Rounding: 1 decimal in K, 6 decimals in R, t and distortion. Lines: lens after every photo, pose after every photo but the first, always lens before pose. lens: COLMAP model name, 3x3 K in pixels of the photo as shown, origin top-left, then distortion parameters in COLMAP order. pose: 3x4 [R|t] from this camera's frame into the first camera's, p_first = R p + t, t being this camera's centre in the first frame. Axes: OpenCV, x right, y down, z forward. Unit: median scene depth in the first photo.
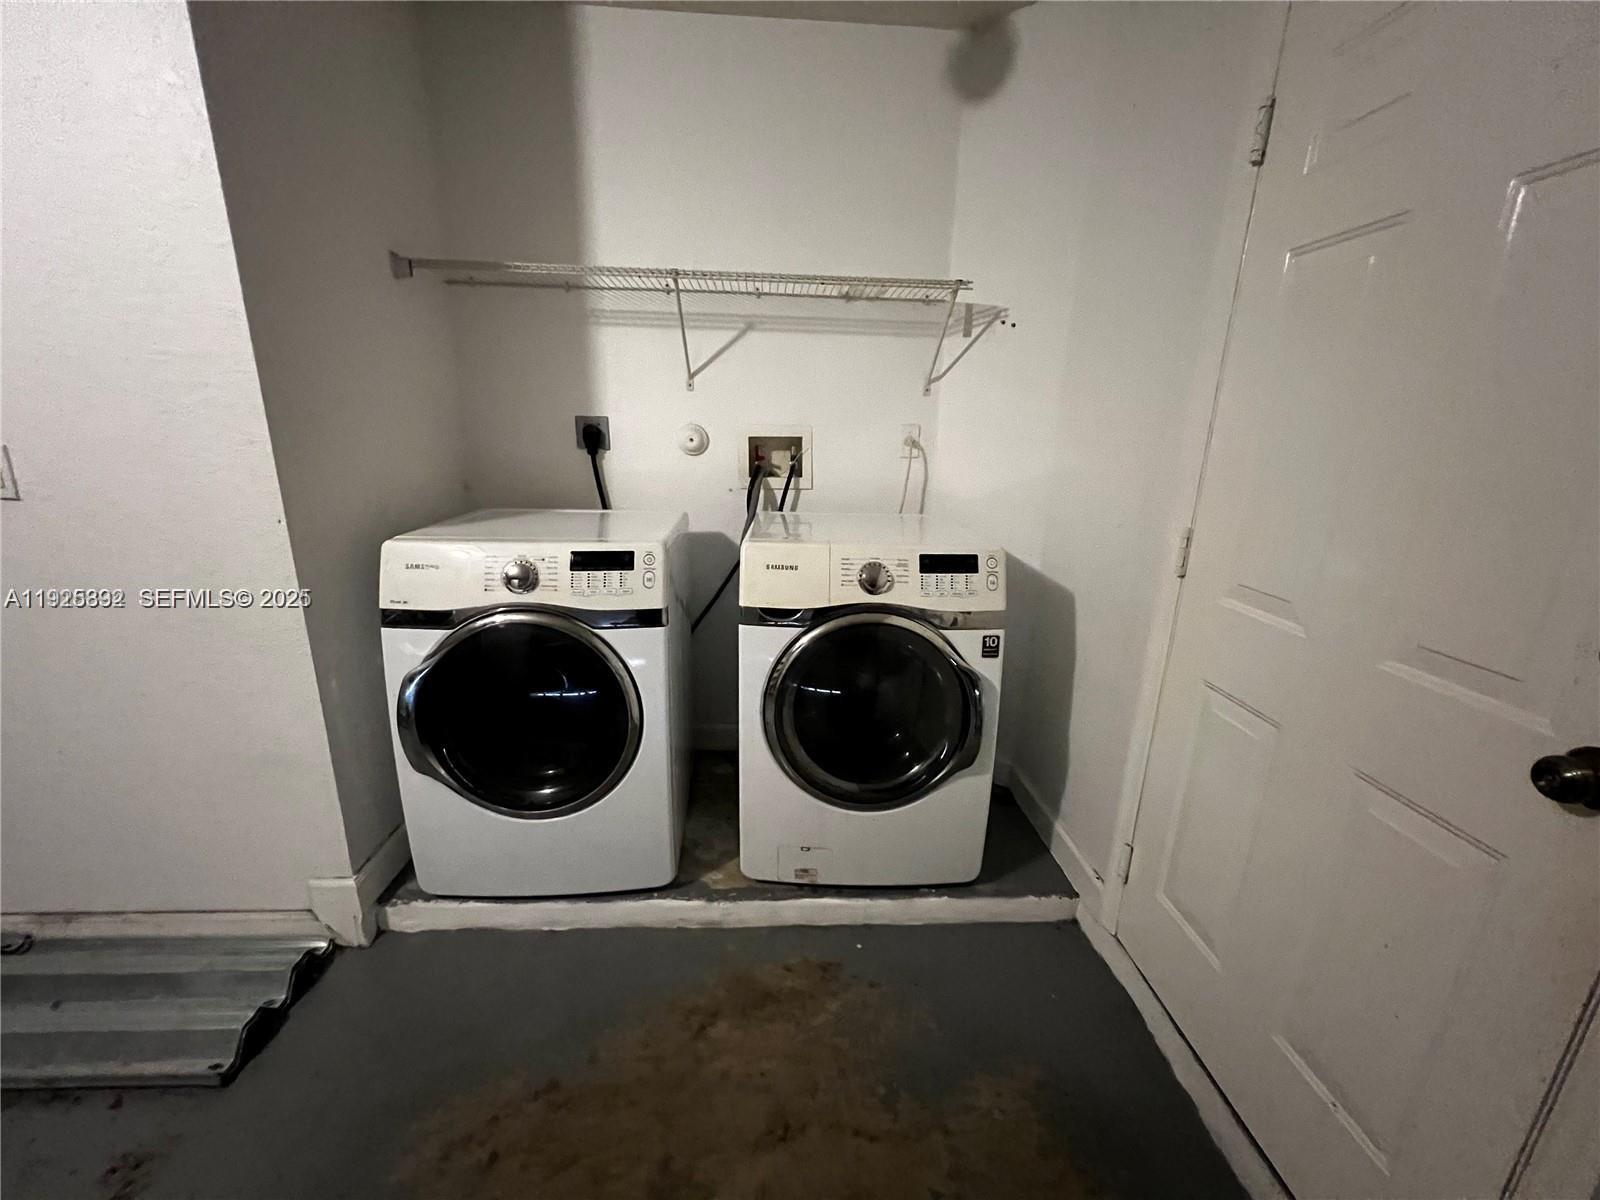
lens RADIAL K [[641.0, 0, 800.0], [0, 641.0, 600.0], [0, 0, 1]] dist [0.005119, -0.000021]
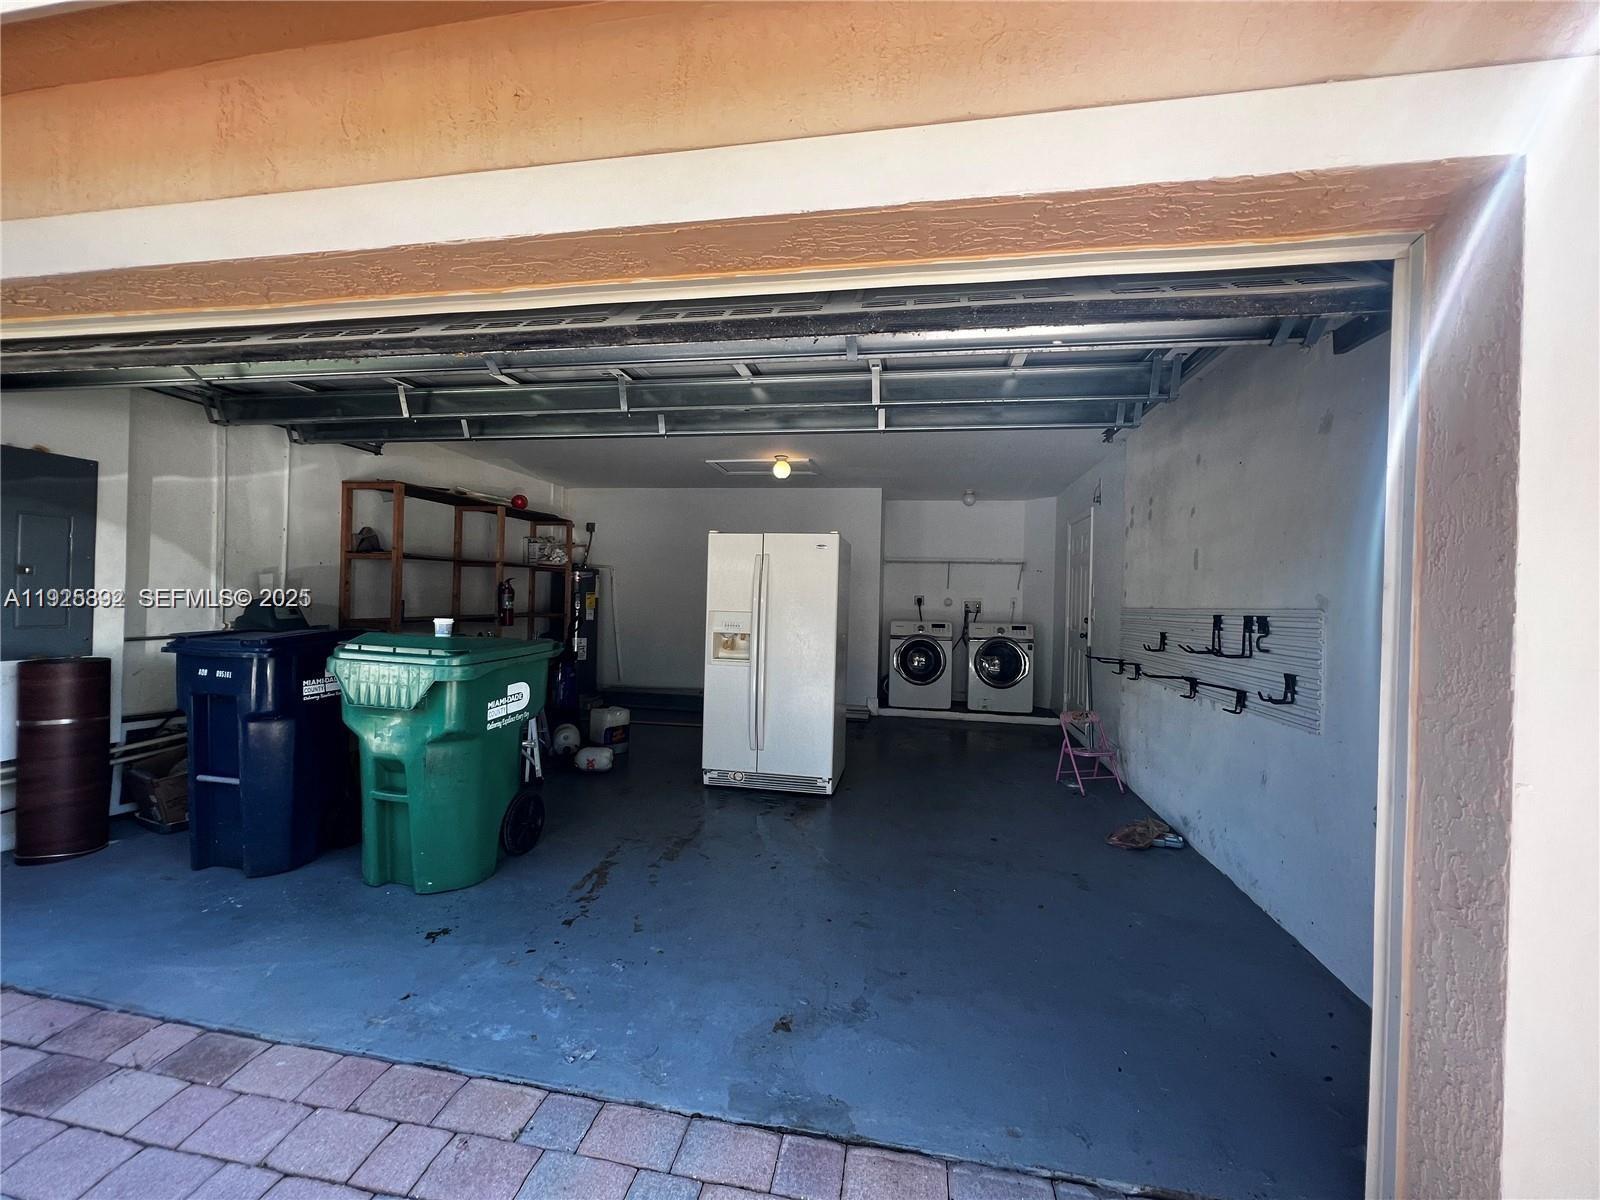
lens RADIAL K [[641.0, 0, 800.0], [0, 641.0, 600.0], [0, 0, 1]] dist [0.005119, -0.000021]
pose [[0.975400, -0.003565, -0.220413, -0.248272], [-0.055638, 0.963517, -0.261799, 0.953937], [0.213305, 0.267622, 0.939617, -3.350361]]
